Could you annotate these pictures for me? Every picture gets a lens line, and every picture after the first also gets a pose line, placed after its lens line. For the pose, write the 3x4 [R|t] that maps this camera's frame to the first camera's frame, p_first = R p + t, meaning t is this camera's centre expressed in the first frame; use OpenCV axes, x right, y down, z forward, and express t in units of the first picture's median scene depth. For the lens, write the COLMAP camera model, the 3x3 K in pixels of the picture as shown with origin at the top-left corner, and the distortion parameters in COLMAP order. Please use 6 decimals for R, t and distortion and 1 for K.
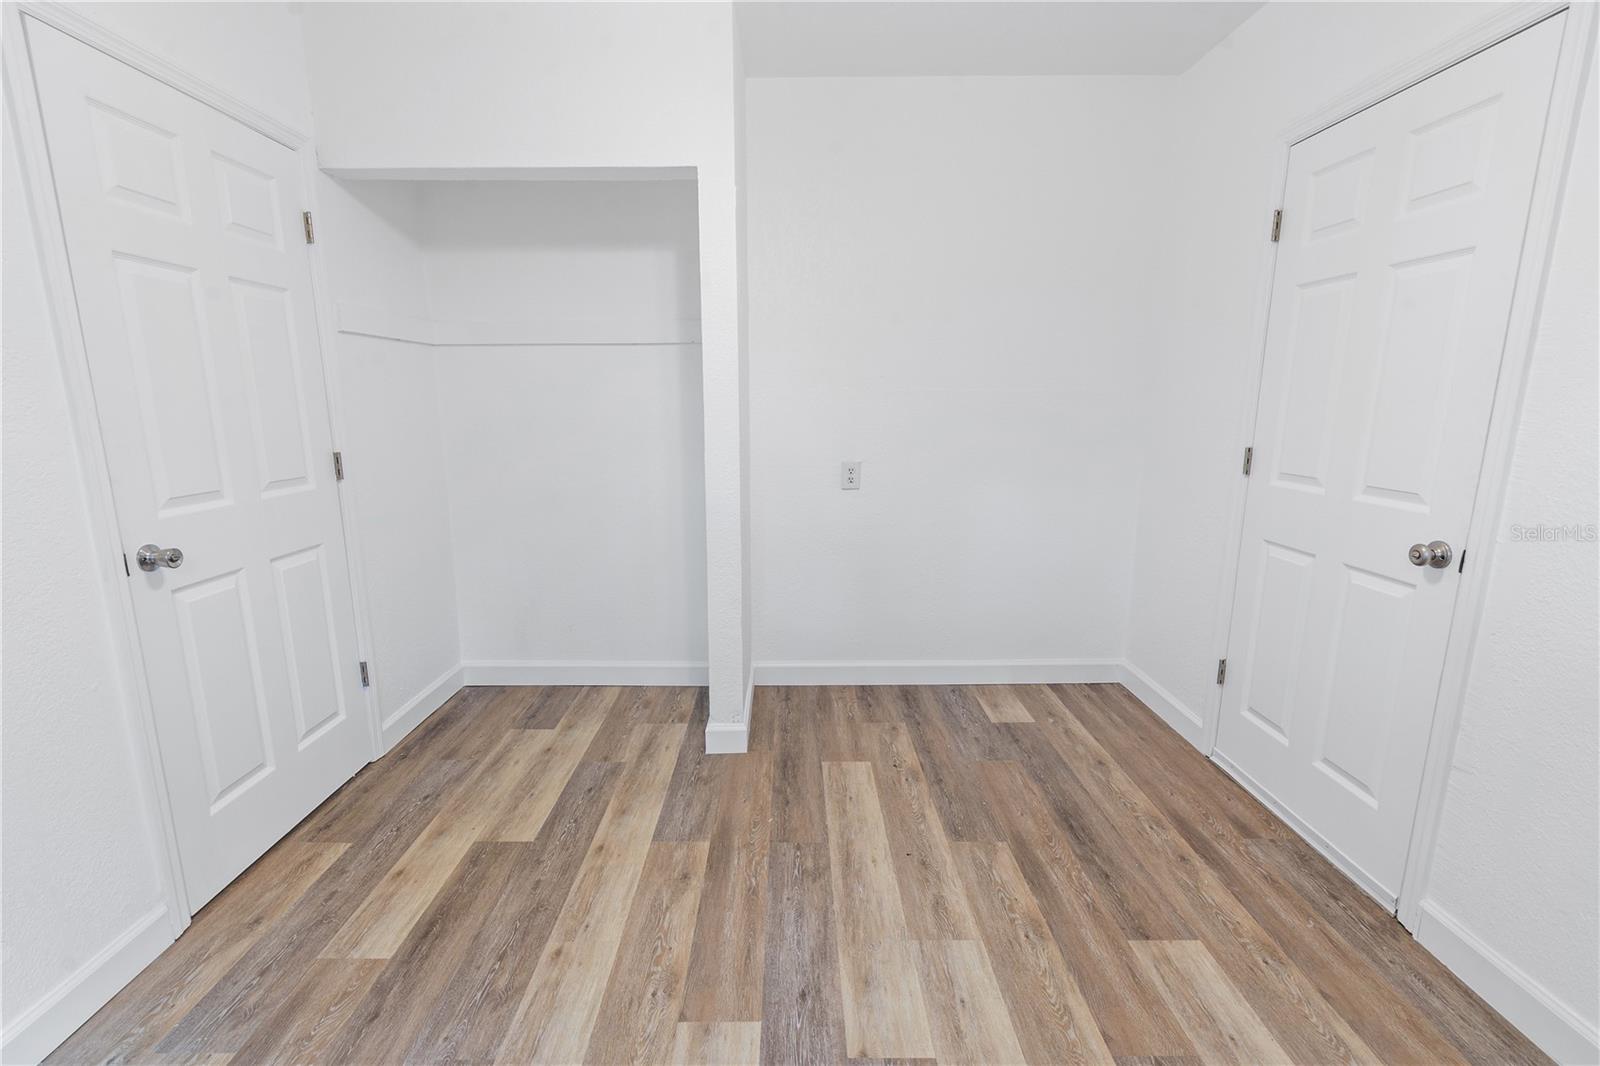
lens RADIAL K [[713.4, 0, 786.8], [0, 713.4, 540.7], [0, 0, 1]] dist [0.003254, 0.000170]
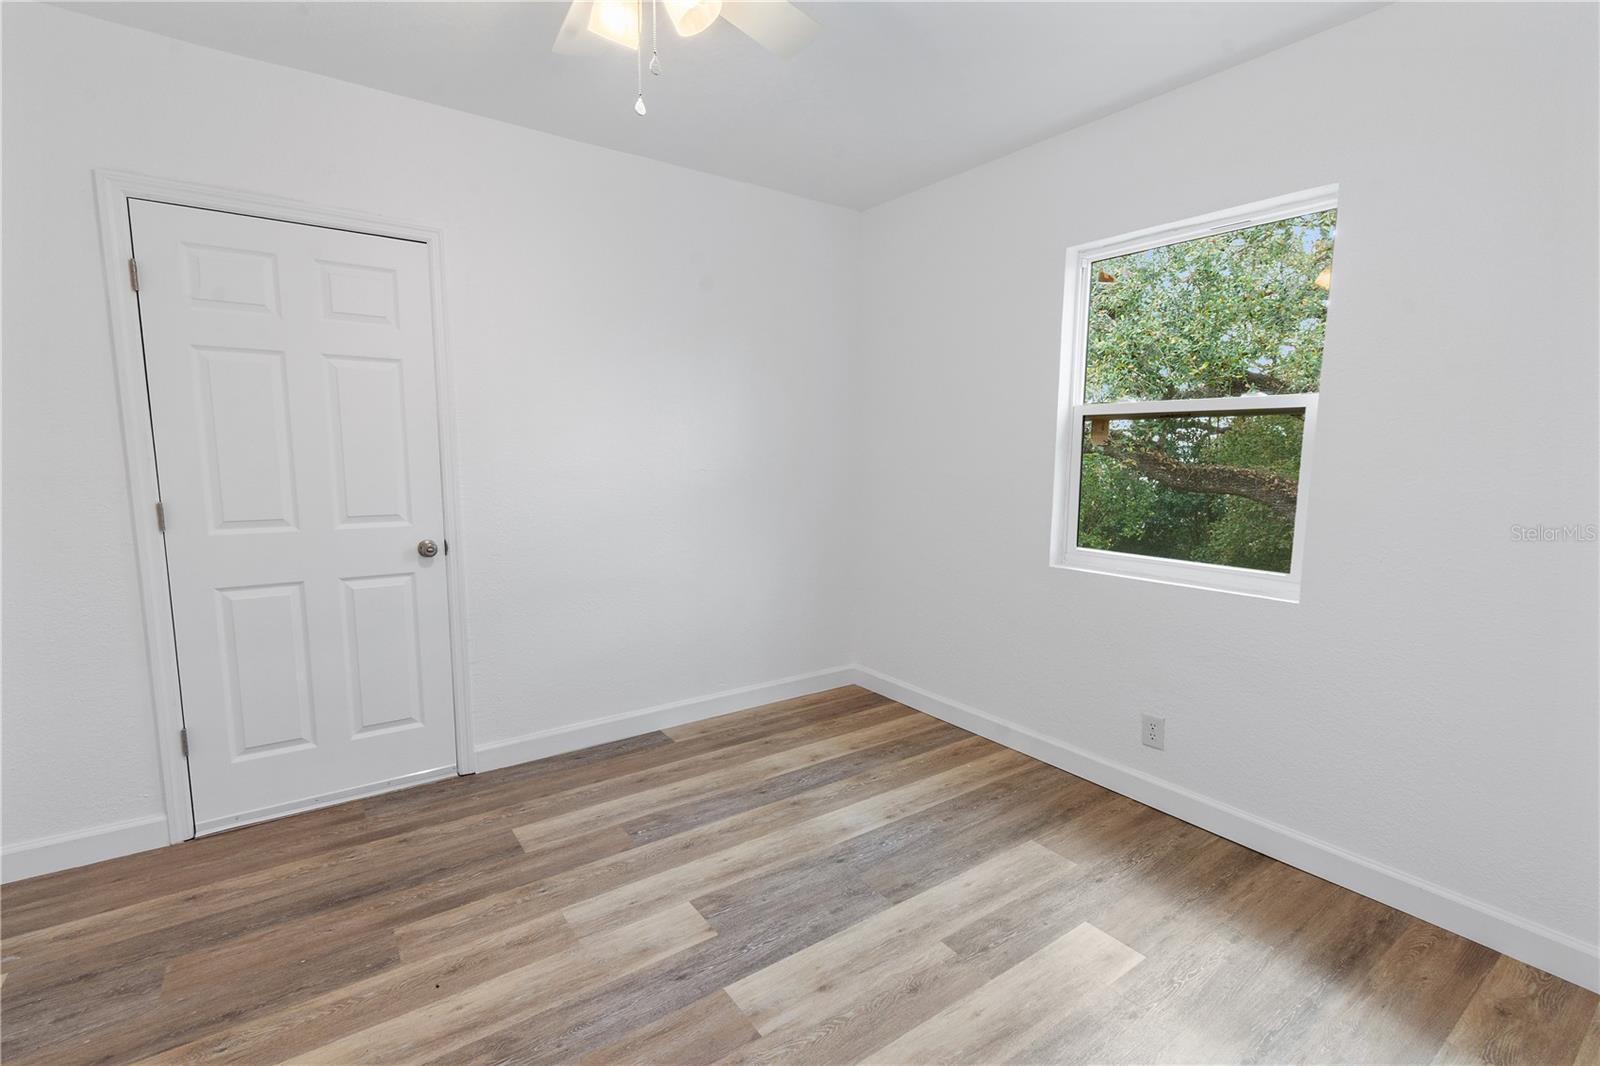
lens RADIAL K [[713.4, 0, 786.8], [0, 713.4, 540.7], [0, 0, 1]] dist [0.003254, 0.000170]
pose [[-0.568504, -0.105301, 0.815914, -0.764949], [0.154676, 0.960406, 0.231723, -0.218985], [-0.808009, 0.257938, -0.529707, 1.066860]]
